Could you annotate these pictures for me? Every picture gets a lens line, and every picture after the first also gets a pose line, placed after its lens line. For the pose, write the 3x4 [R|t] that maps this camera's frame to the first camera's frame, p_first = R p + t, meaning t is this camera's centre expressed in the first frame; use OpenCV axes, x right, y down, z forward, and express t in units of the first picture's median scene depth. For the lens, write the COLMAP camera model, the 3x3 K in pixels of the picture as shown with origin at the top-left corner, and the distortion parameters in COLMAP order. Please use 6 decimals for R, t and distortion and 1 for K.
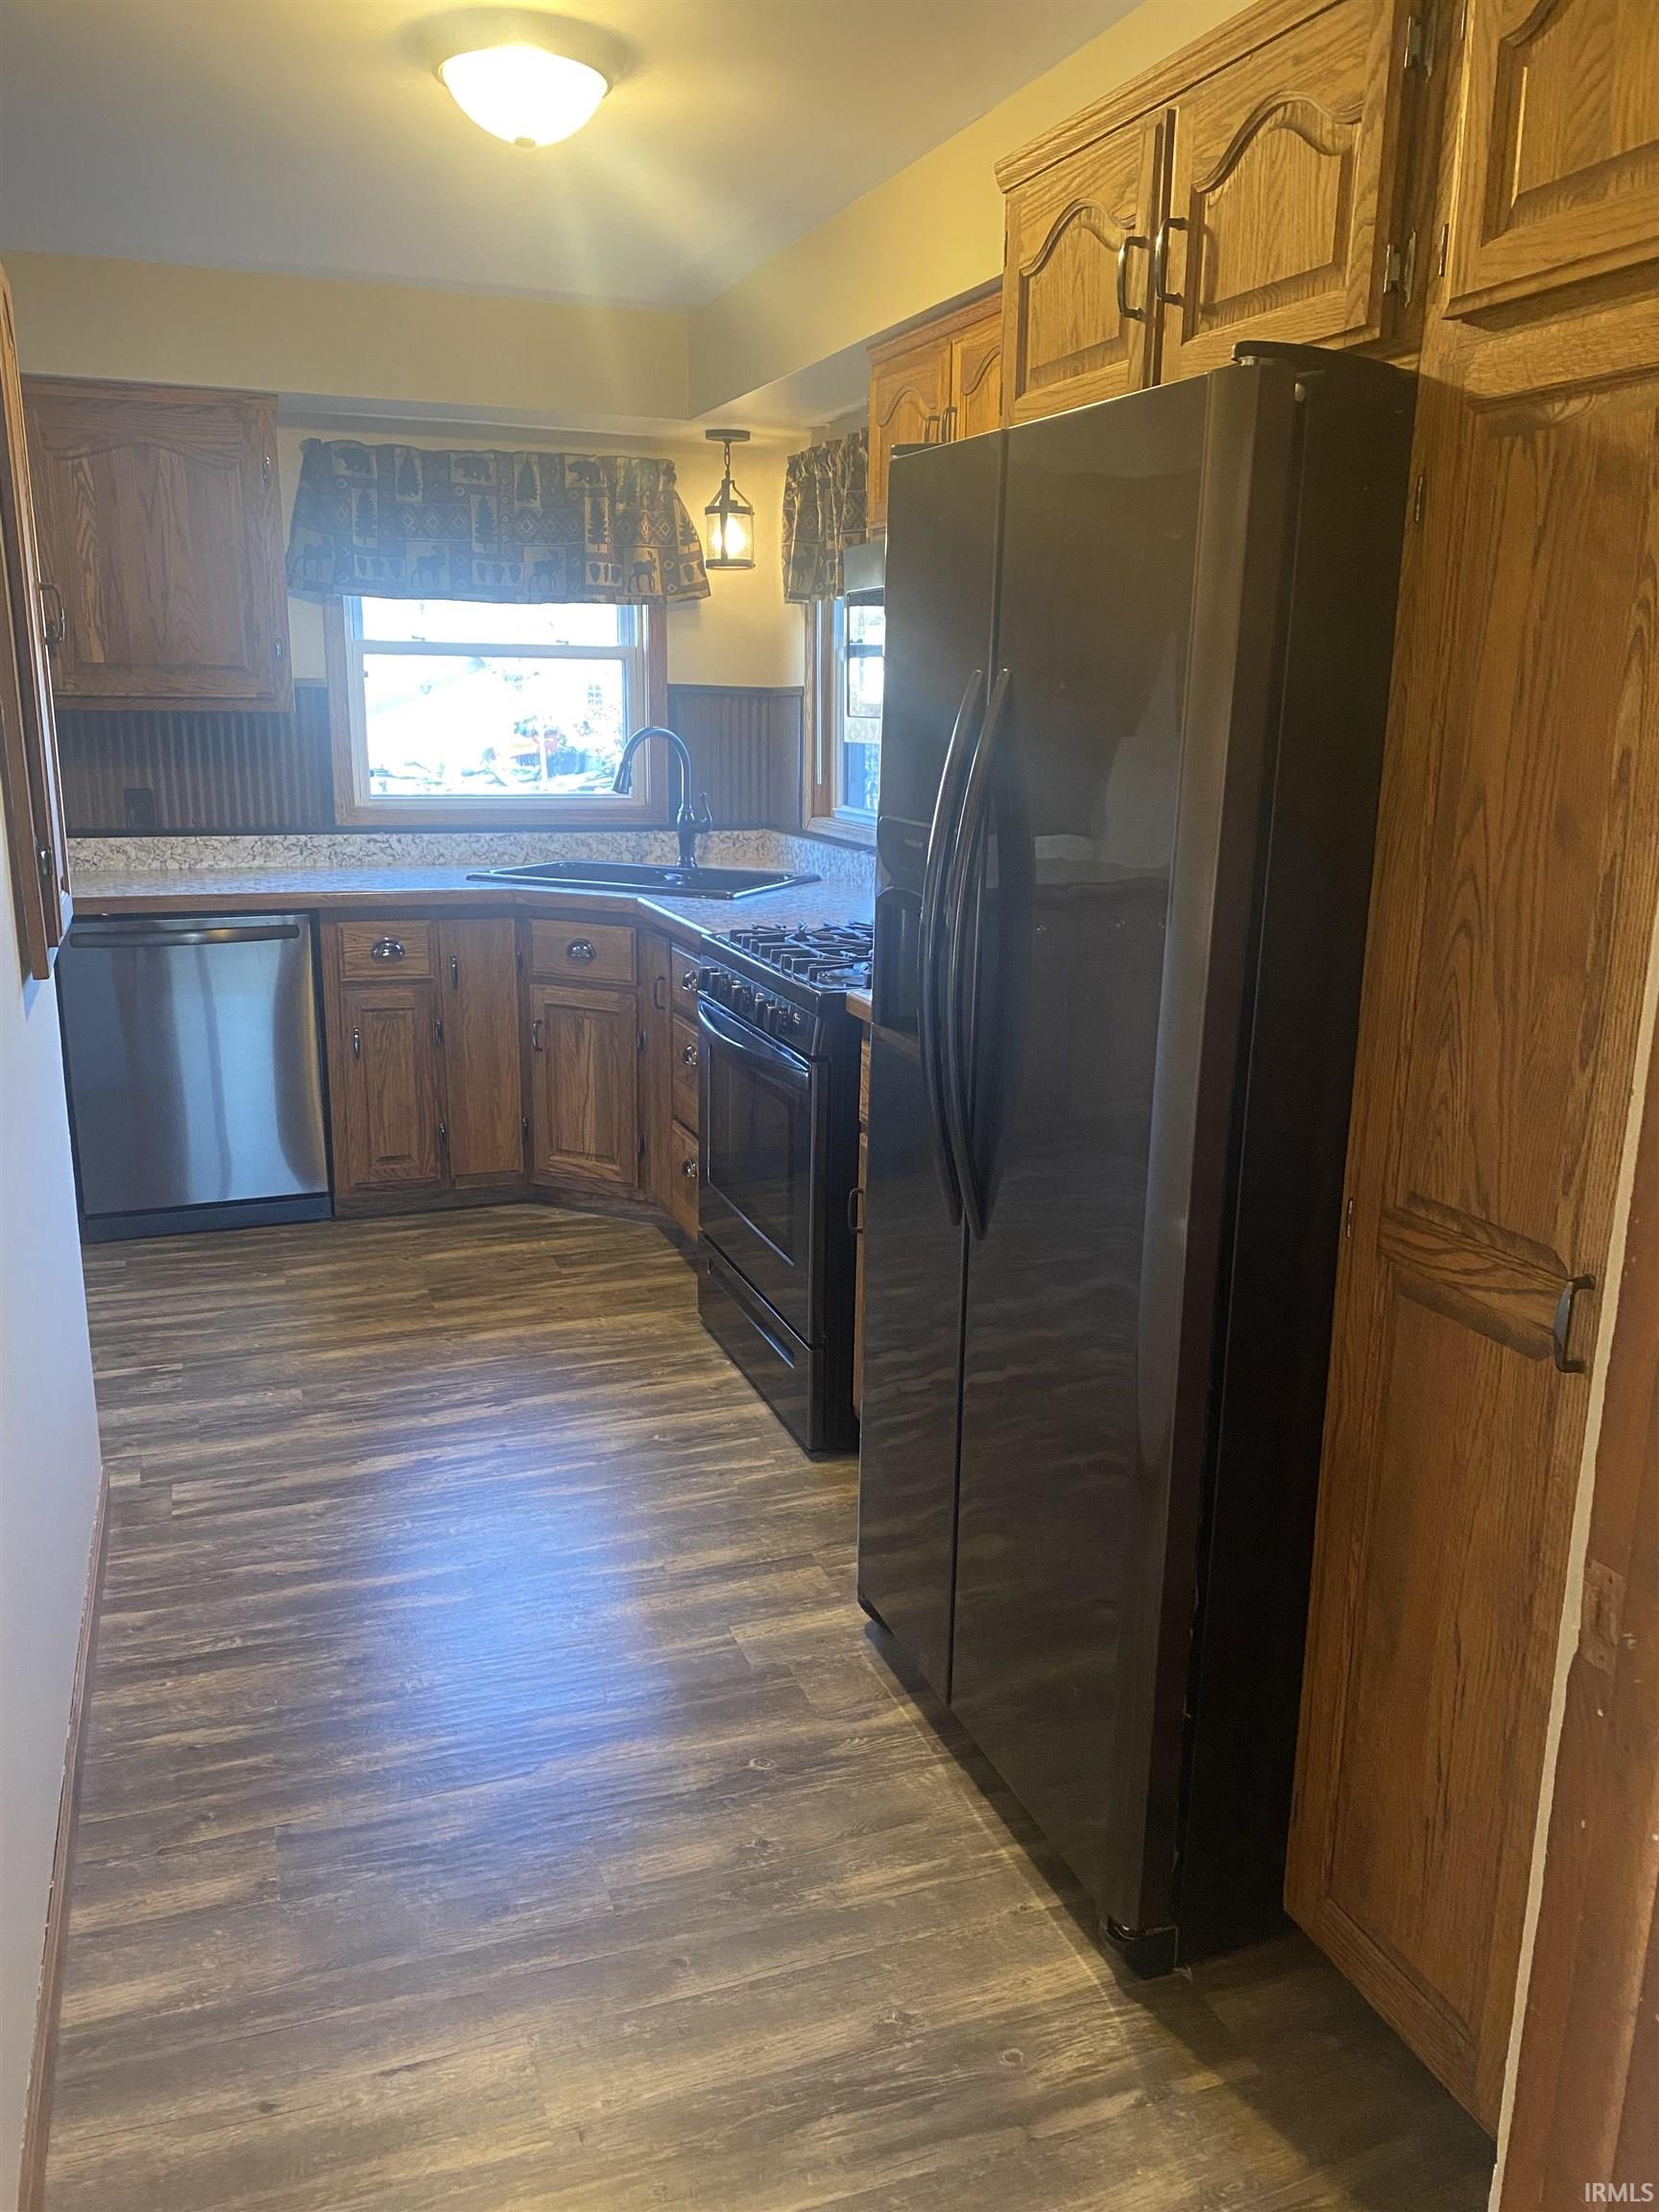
lens RADIAL K [[1666.4, 0, 859.3], [0, 1666.4, 1112.2], [0, 0, 1]] dist [0.017916, -0.019527]
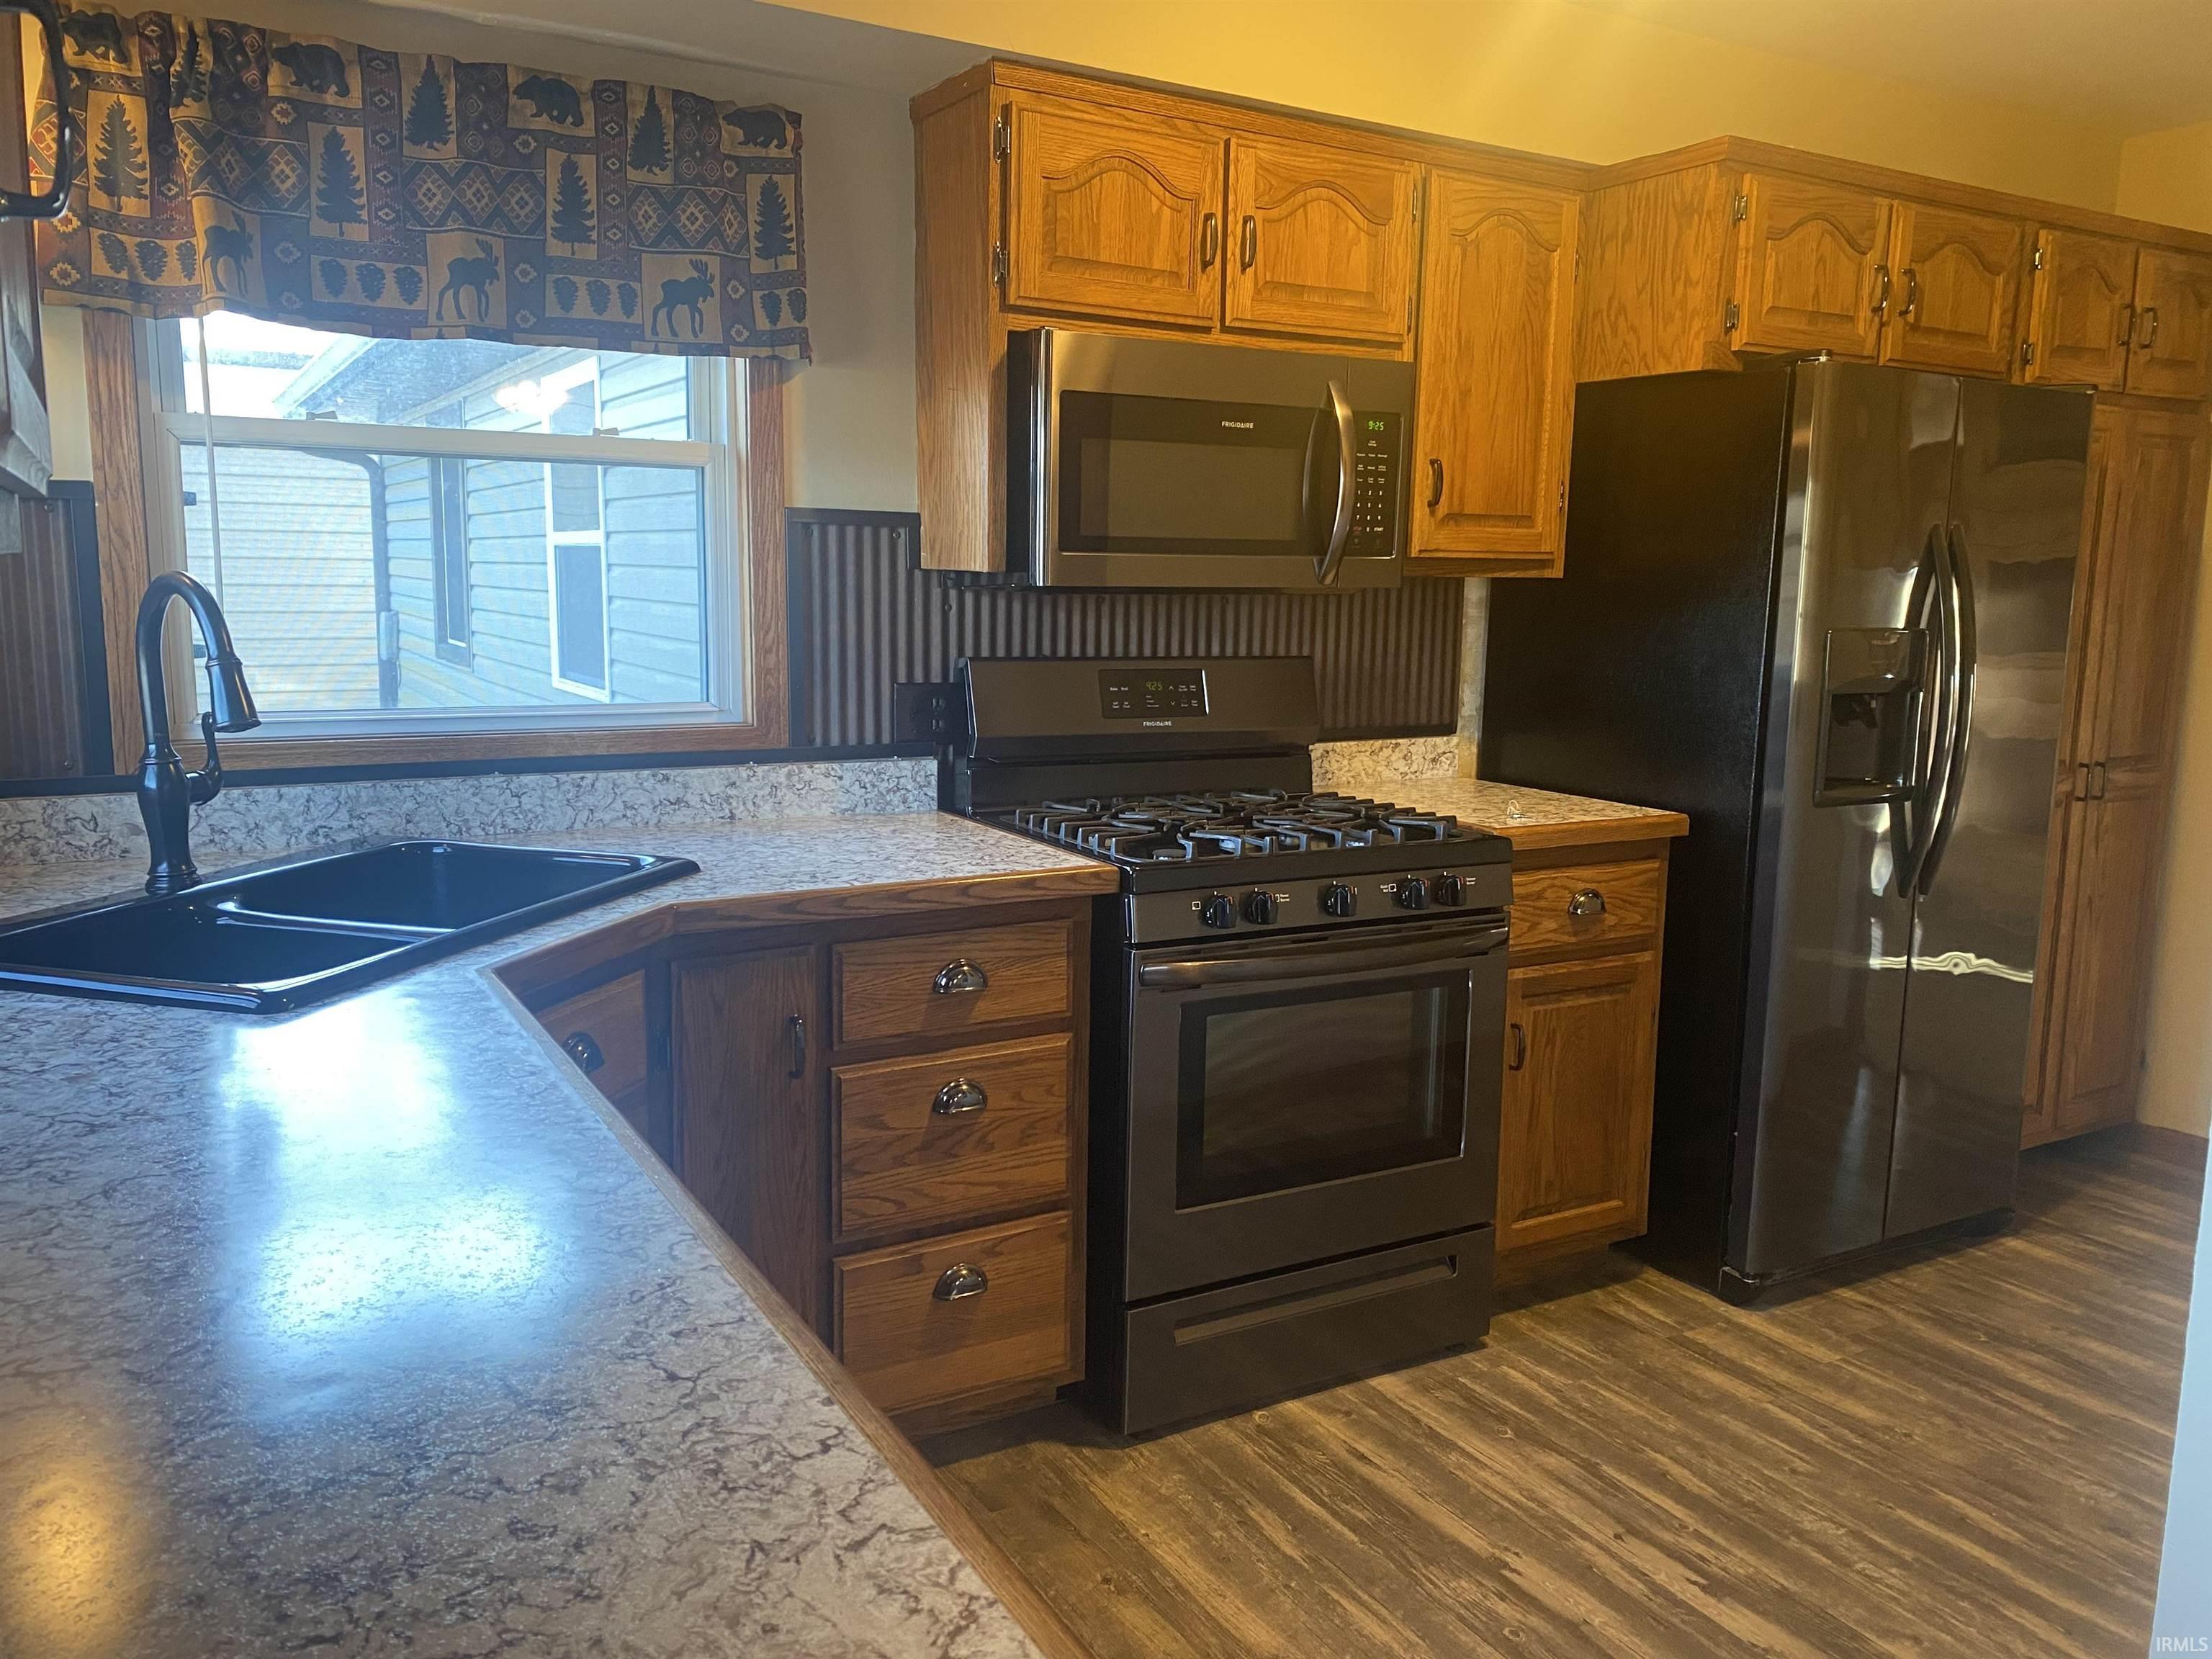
lens RADIAL K [[1666.4, 0, 1109.7], [0, 1666.4, 820.1], [0, 0, 1]] dist [0.017916, -0.019527]
pose [[-0.154201, -0.162219, 0.974632, -0.692042], [0.211901, 0.958047, 0.192985, -0.240815], [-0.965049, 0.236284, -0.113358, 0.997981]]
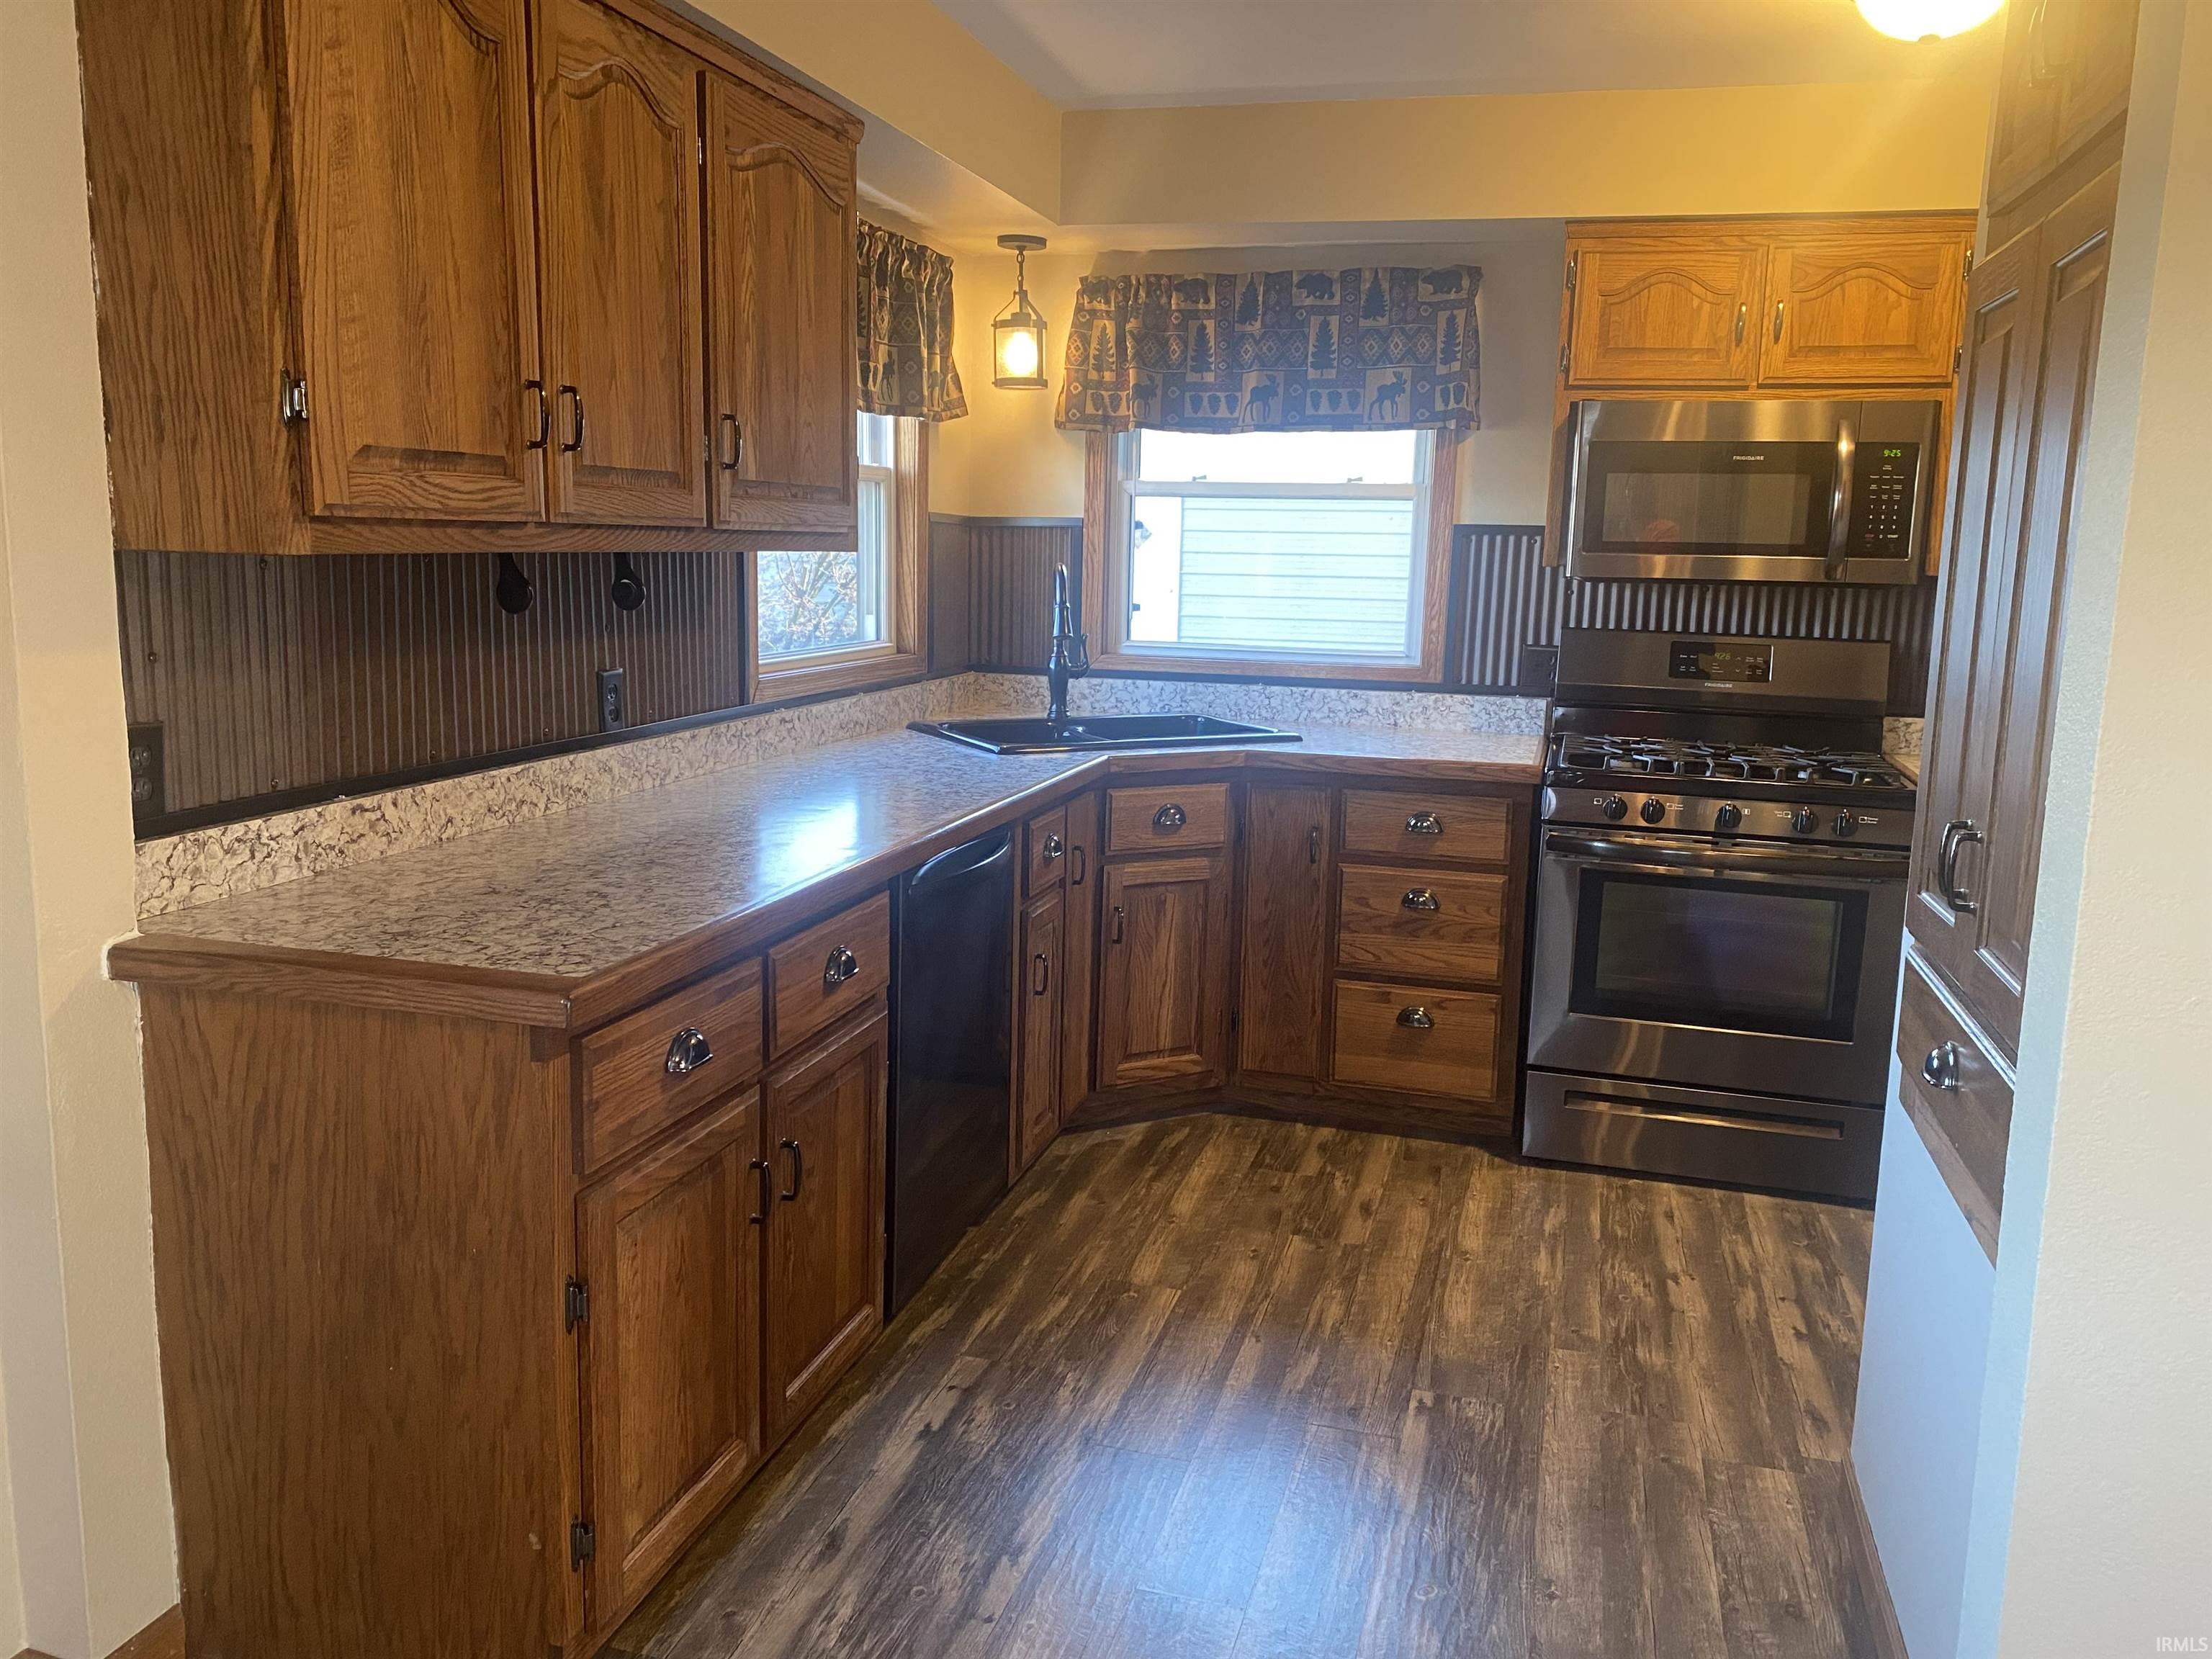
lens RADIAL K [[1666.4, 0, 1106.1], [0, 1666.4, 819.4], [0, 0, 1]] dist [0.017916, -0.019527]
pose [[0.603188, -0.134197, 0.786228, -0.969930], [0.173328, 0.984241, 0.035019, -0.148491], [-0.778538, 0.115152, 0.616943, 0.544992]]
